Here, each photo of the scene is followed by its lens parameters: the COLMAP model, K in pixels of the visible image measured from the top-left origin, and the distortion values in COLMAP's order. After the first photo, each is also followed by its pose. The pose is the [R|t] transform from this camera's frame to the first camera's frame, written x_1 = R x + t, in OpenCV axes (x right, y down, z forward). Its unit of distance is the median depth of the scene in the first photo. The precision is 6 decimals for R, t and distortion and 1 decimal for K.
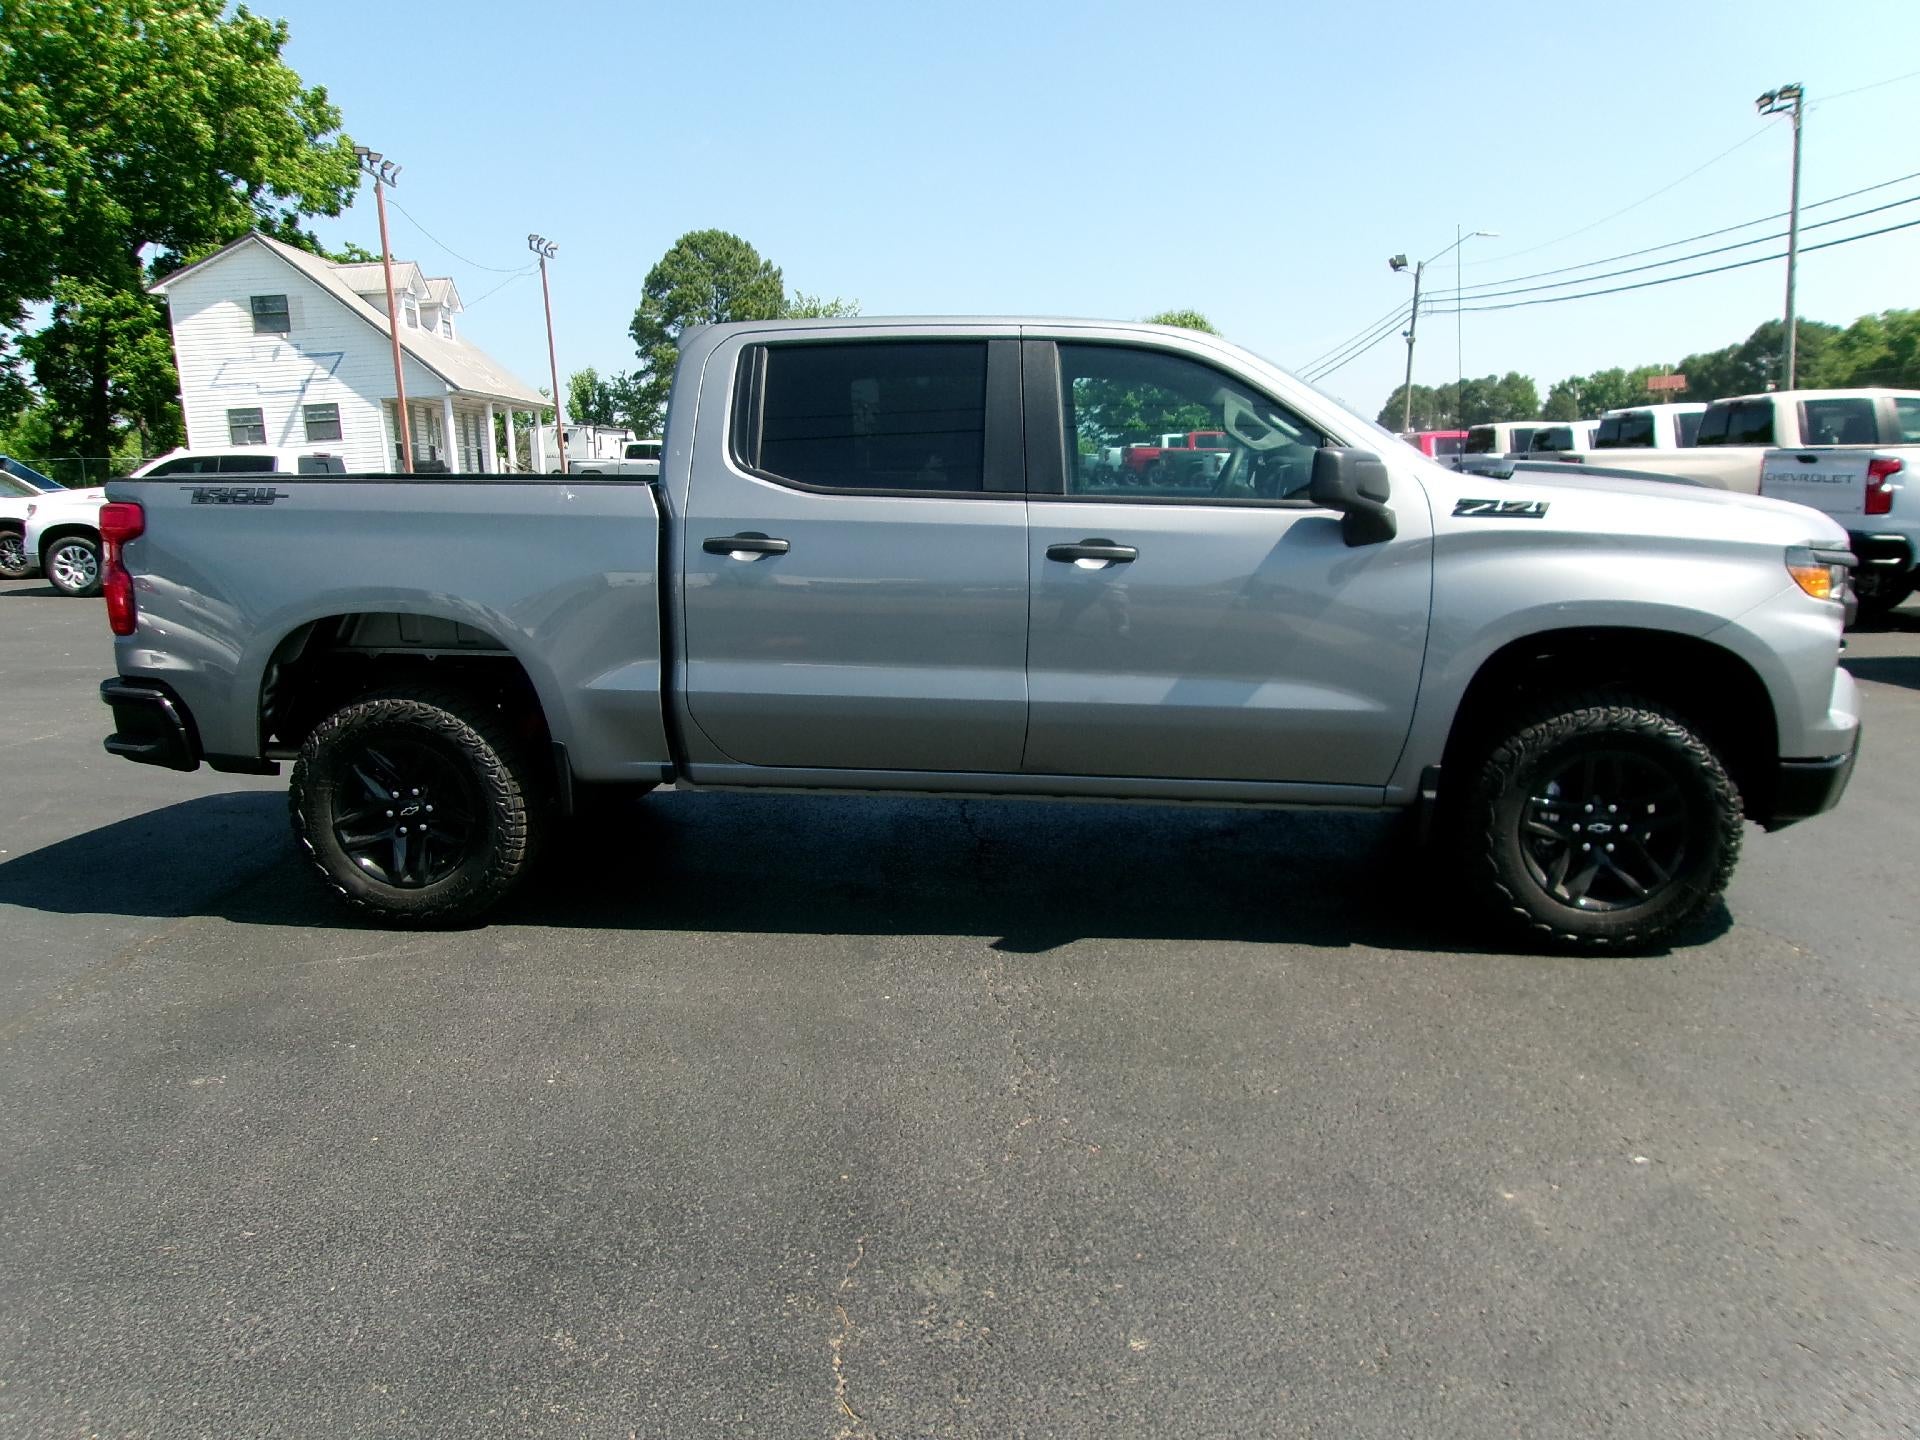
lens RADIAL K [[1548.2, 0, 960.0], [0, 1548.2, 720.0], [0, 0, 1]] dist [-0.014276, 0.015488]
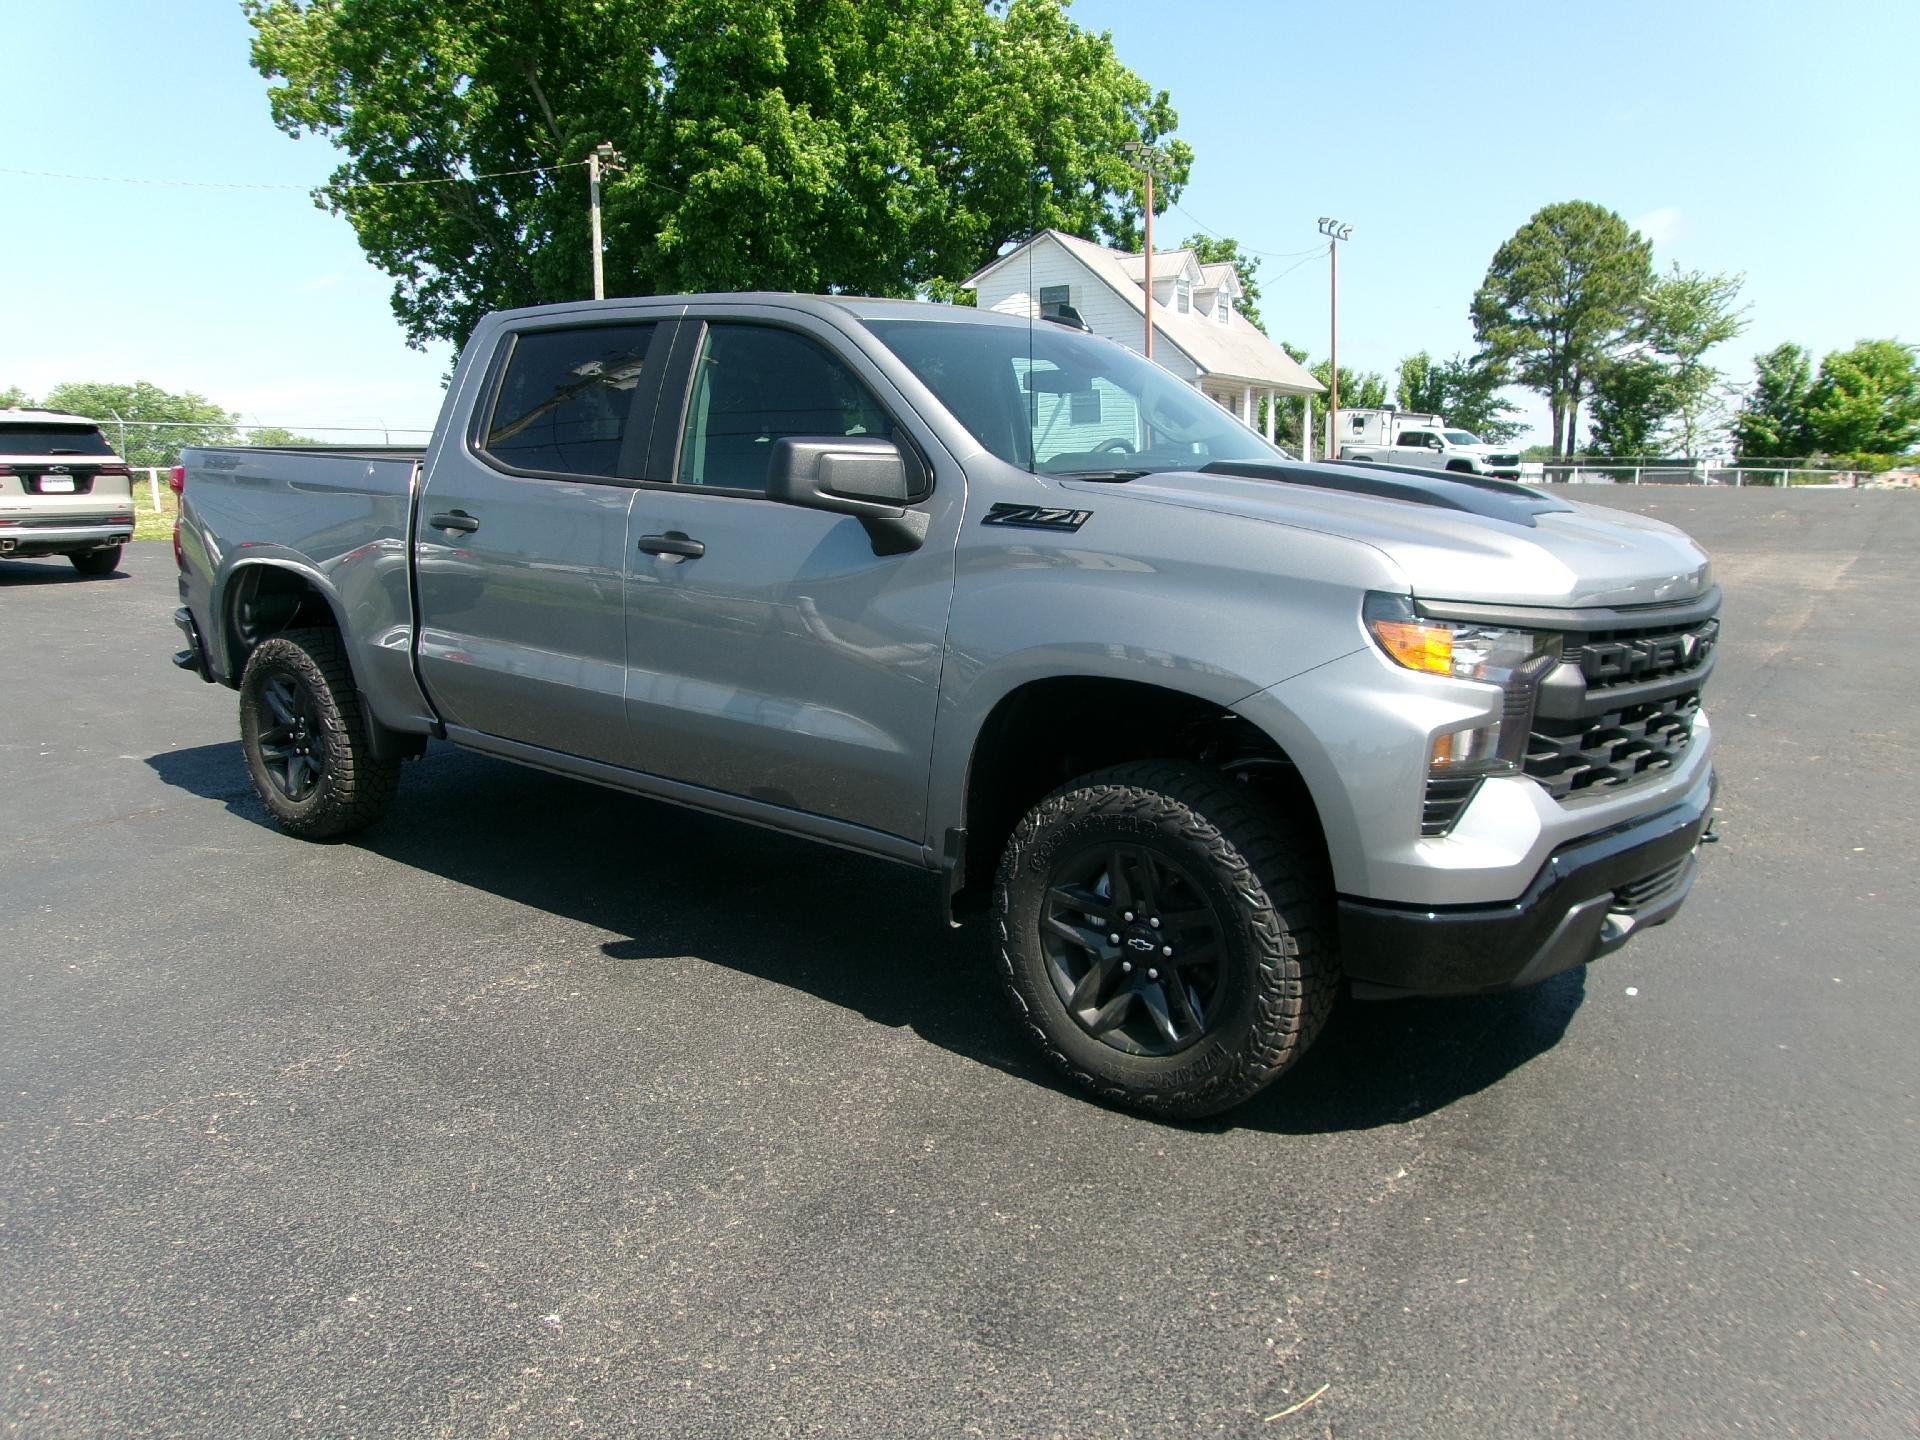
lens RADIAL K [[1537.8, 0, 941.8], [0, 1537.8, 716.4], [0, 0, 1]] dist [-0.001079, 0.002129]
pose [[0.828463, 0.115245, -0.548059, 0.117260], [-0.111057, 0.992971, 0.040922, -0.009818], [0.548923, 0.026963, 0.835438, 0.049983]]
